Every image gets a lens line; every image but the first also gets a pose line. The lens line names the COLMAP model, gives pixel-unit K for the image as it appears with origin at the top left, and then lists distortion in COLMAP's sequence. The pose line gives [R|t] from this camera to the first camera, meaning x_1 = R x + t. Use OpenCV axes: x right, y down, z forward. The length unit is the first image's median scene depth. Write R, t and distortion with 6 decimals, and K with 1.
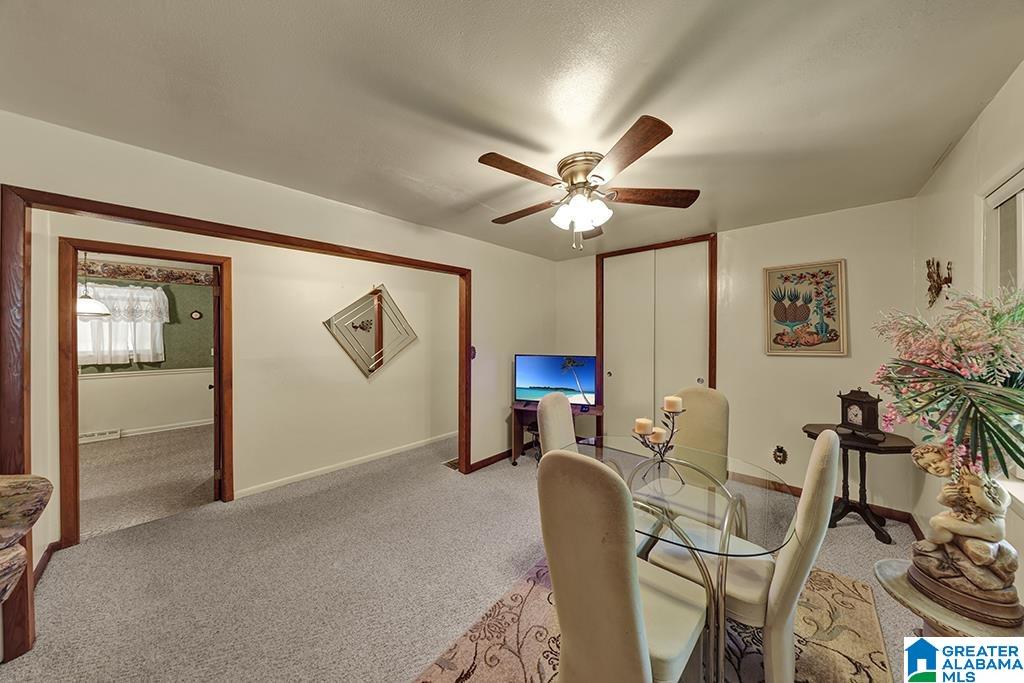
lens RADIAL K [[326.5, 0, 512.6], [0, 326.5, 337.7], [0, 0, 1]] dist [-0.014082, -0.000403]
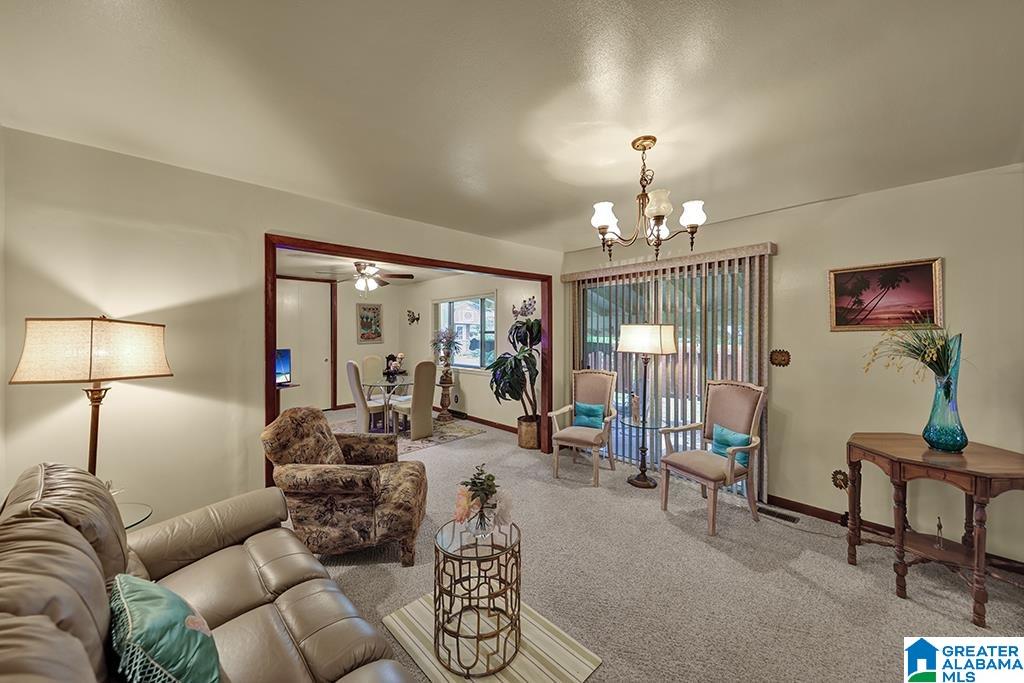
lens RADIAL K [[377.5, 0, 507.3], [0, 377.5, 336.8], [0, 0, 1]] dist [-0.009752, -0.000728]
pose [[0.057134, -0.002822, 0.998363, -1.724983], [0.000133, 0.999996, 0.002819, 0.001263], [-0.998367, -0.000029, 0.057134, -0.137225]]
